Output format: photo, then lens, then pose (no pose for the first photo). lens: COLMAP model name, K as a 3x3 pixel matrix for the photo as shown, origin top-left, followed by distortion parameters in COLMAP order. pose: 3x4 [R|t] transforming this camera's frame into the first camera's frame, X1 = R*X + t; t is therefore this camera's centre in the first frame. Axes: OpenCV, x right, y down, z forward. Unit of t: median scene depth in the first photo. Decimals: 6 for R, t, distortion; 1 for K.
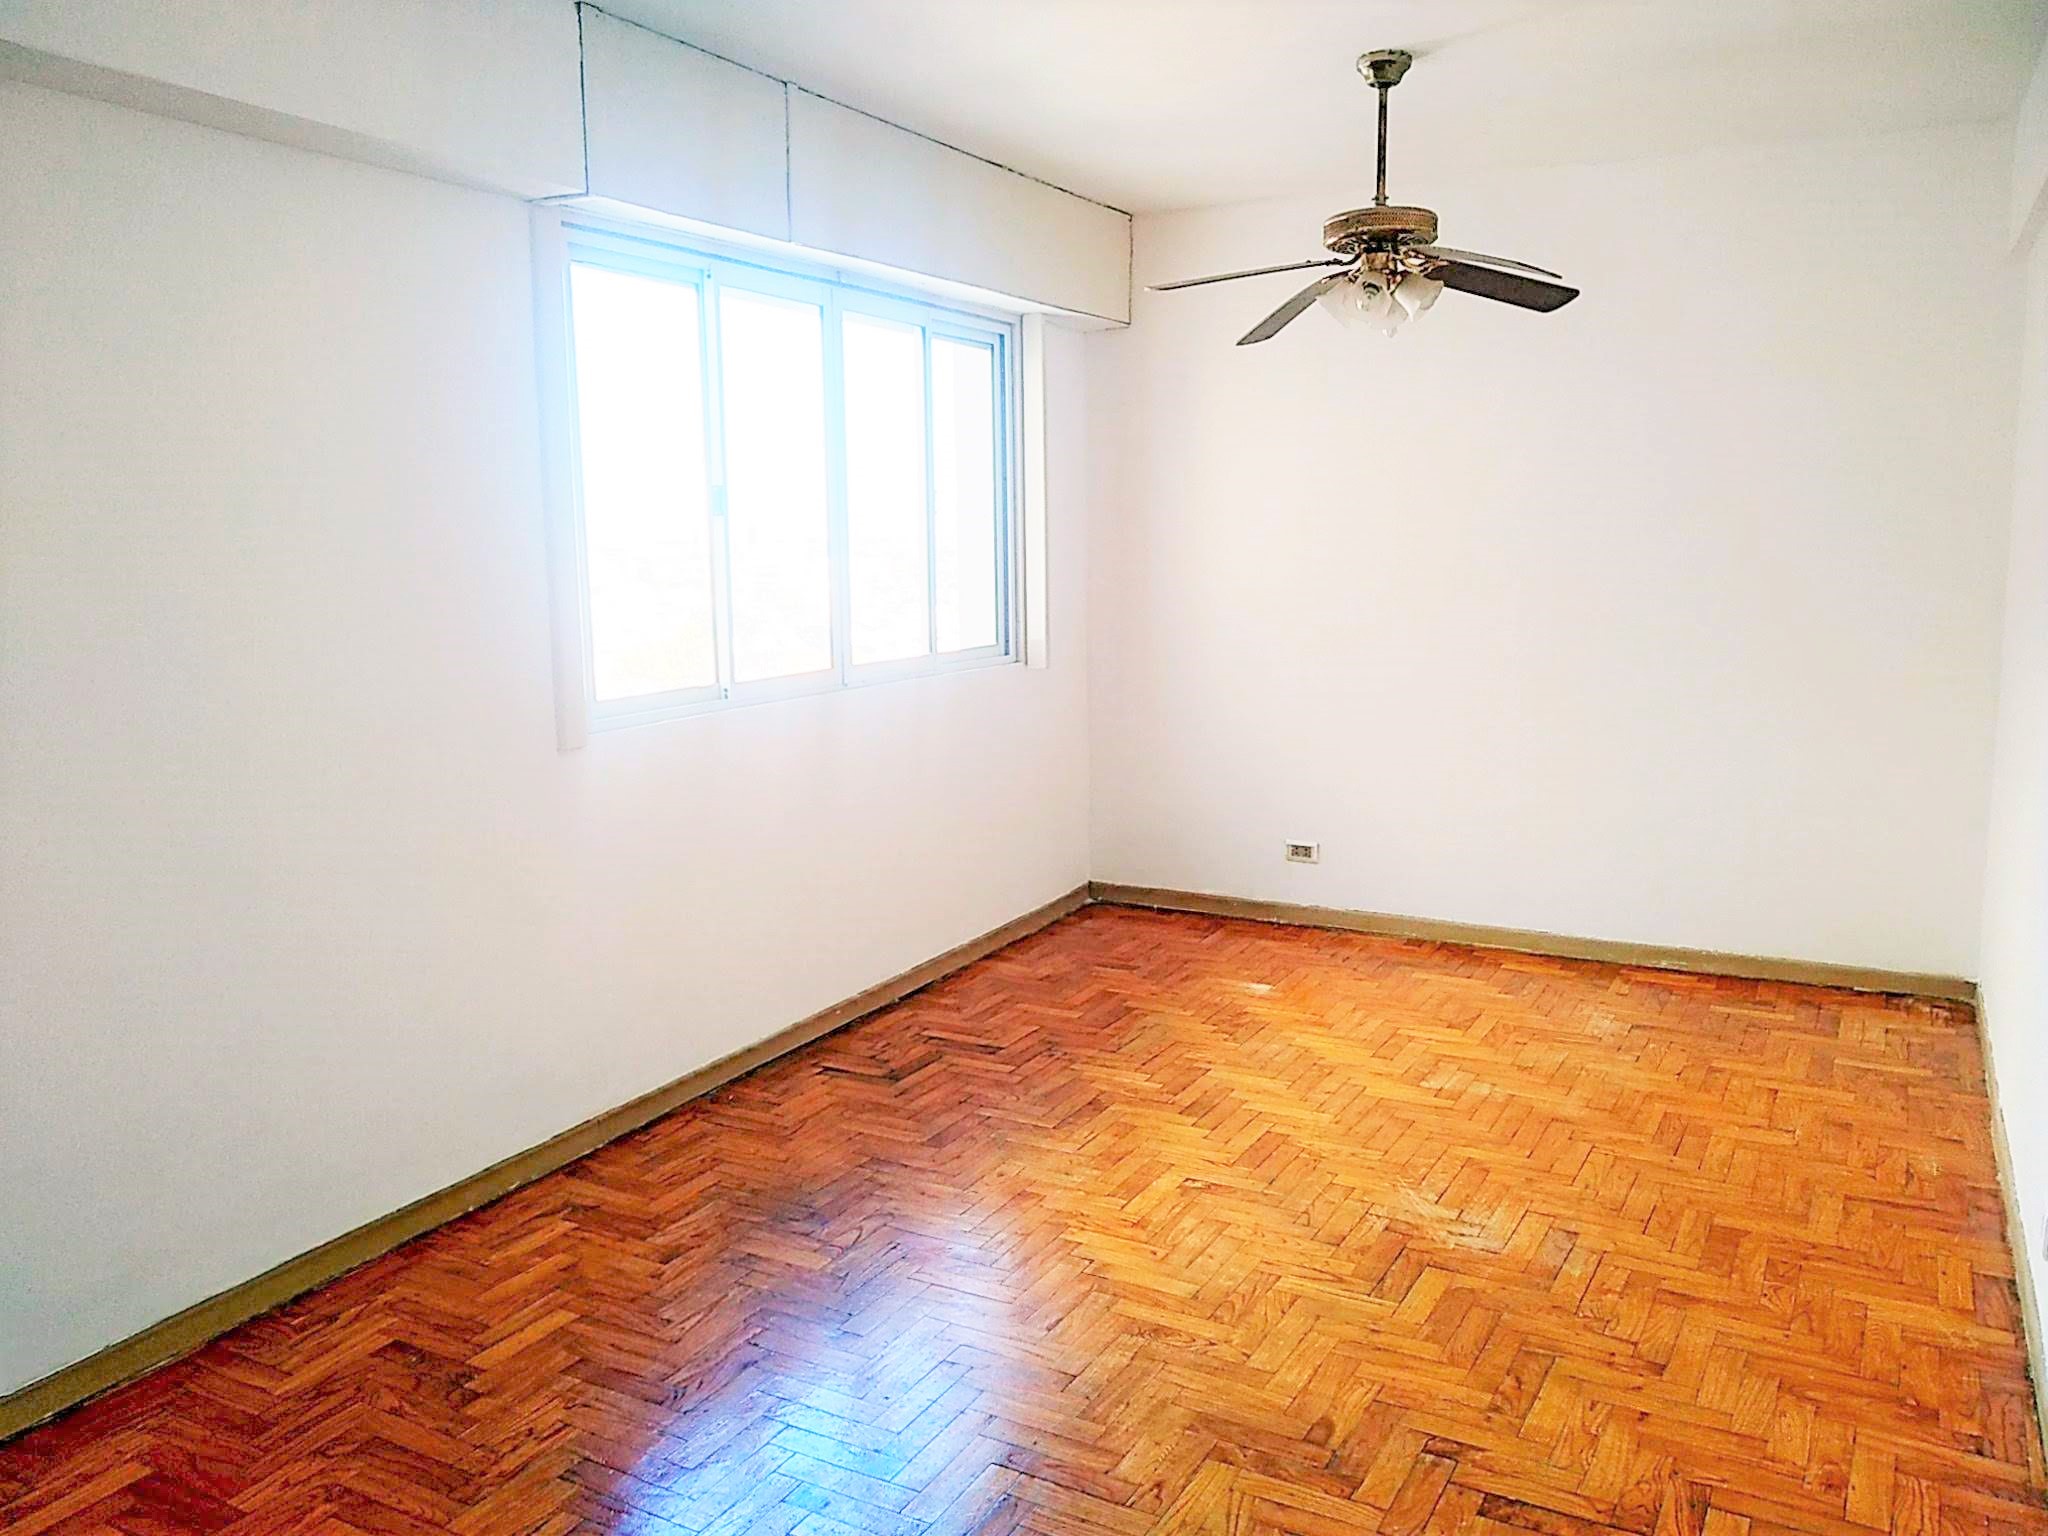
lens RADIAL K [[1561.4, 0, 1021.6], [0, 1561.4, 768.4], [0, 0, 1]] dist [-0.005767, -0.002332]
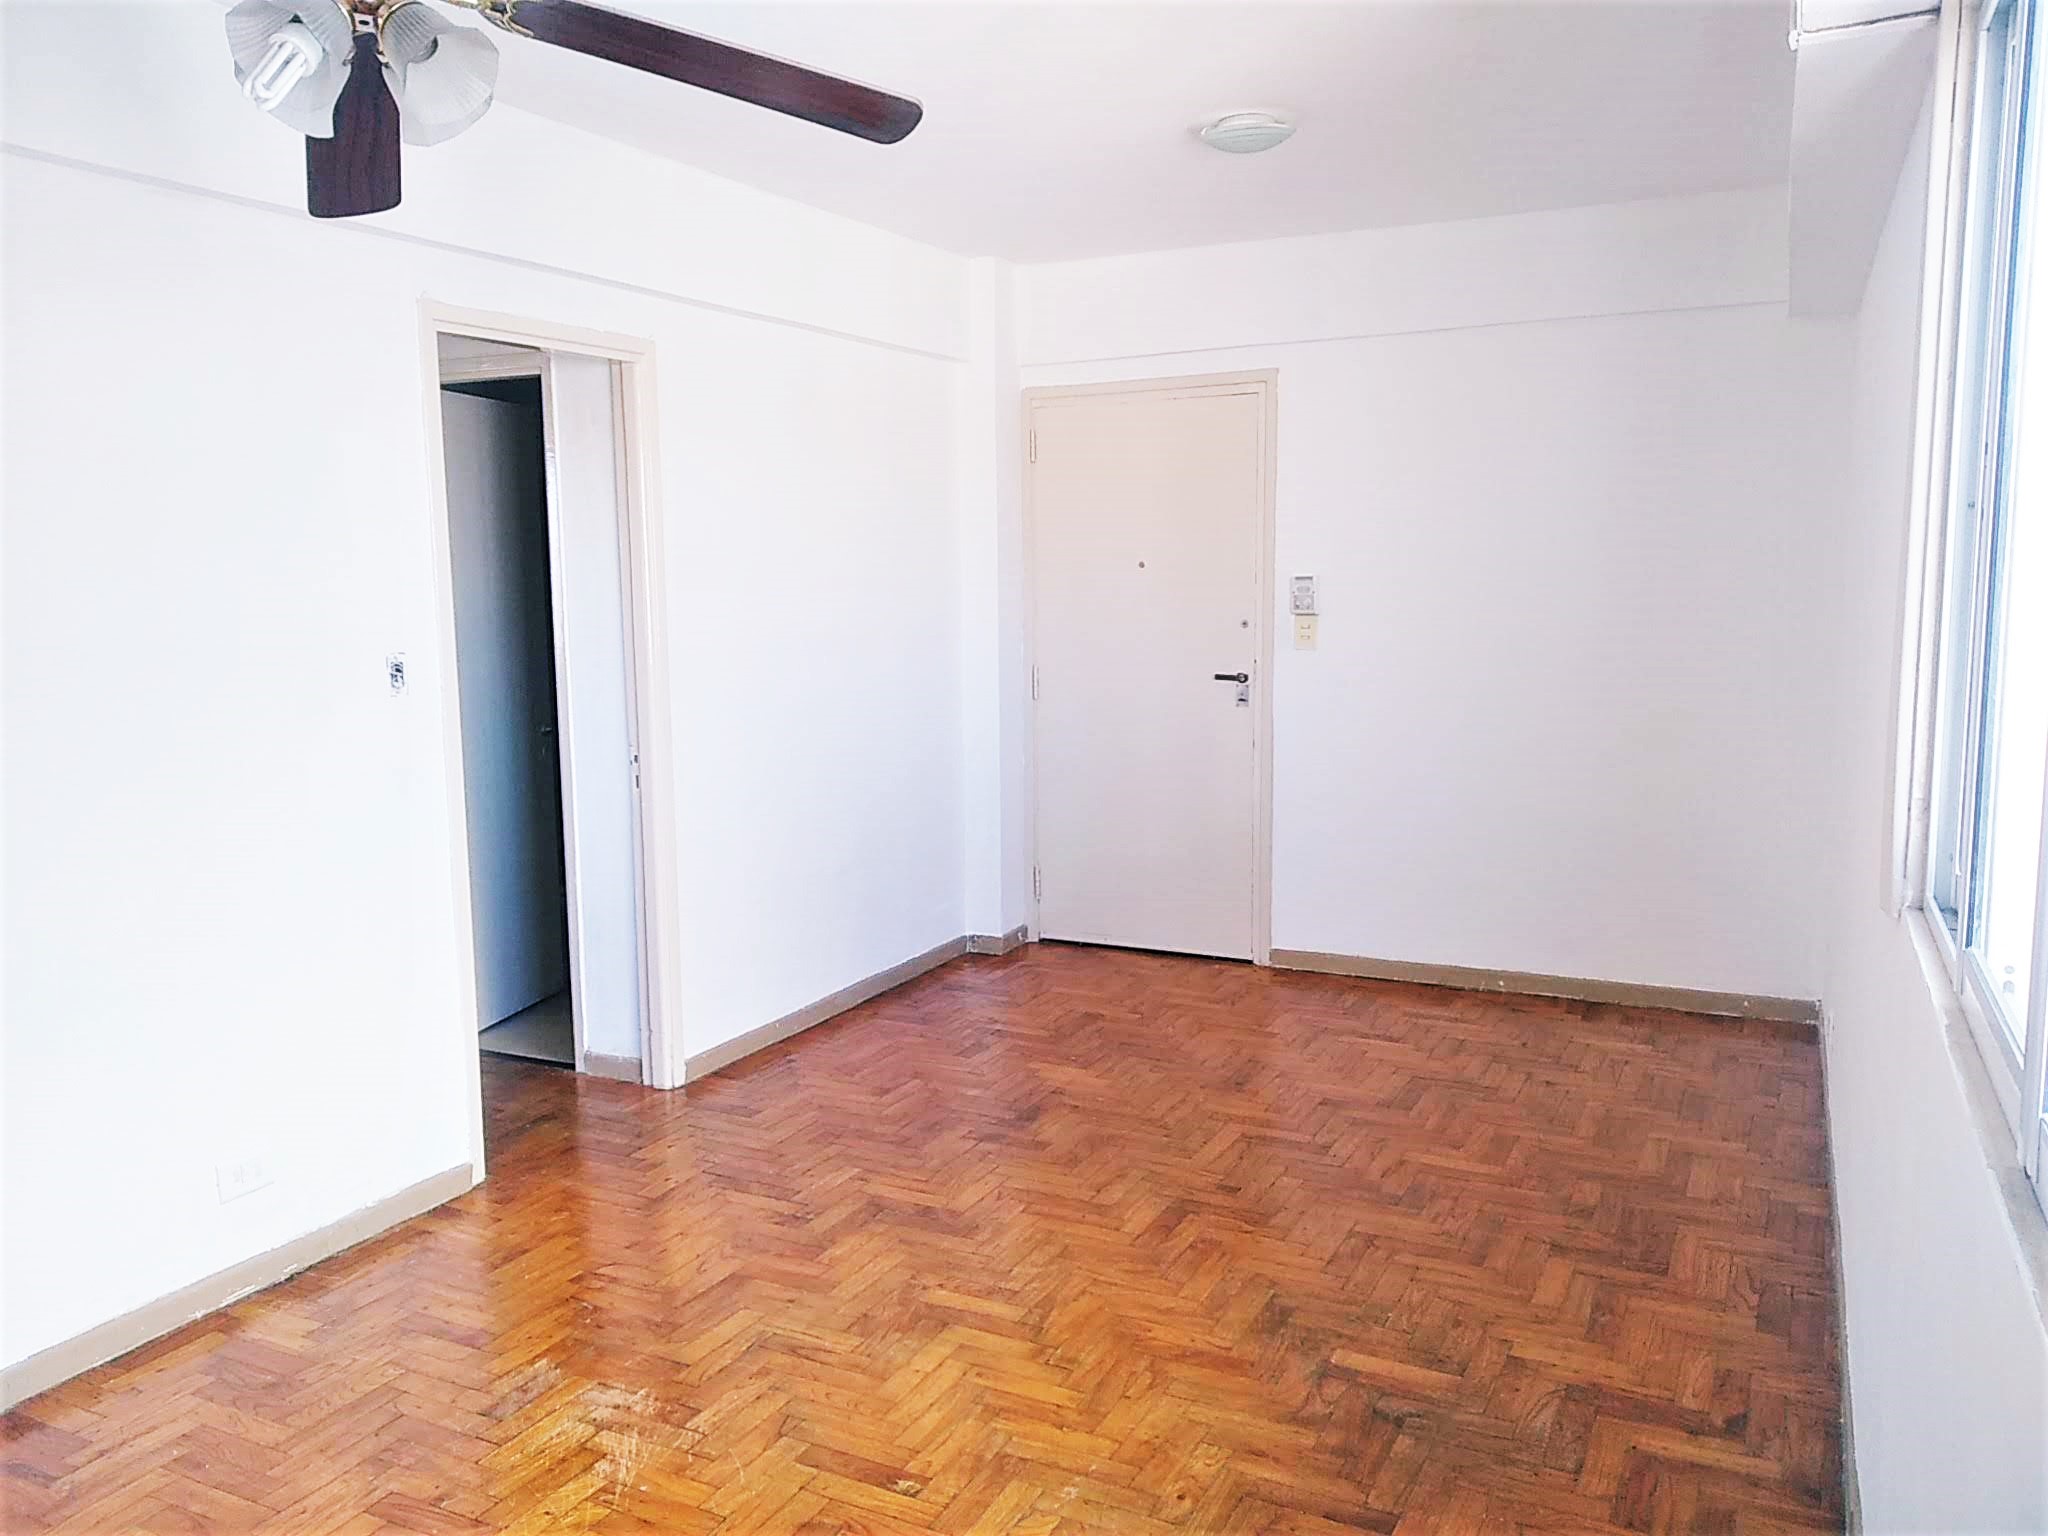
lens RADIAL K [[1561.4, 0, 1024.7], [0, 1561.4, 767.6], [0, 0, 1]] dist [-0.005767, -0.002332]
pose [[-0.998666, 0.034314, -0.038590, 0.087110], [0.022302, 0.960606, 0.277018, -0.295779], [0.046576, 0.275788, -0.960089, 1.898911]]
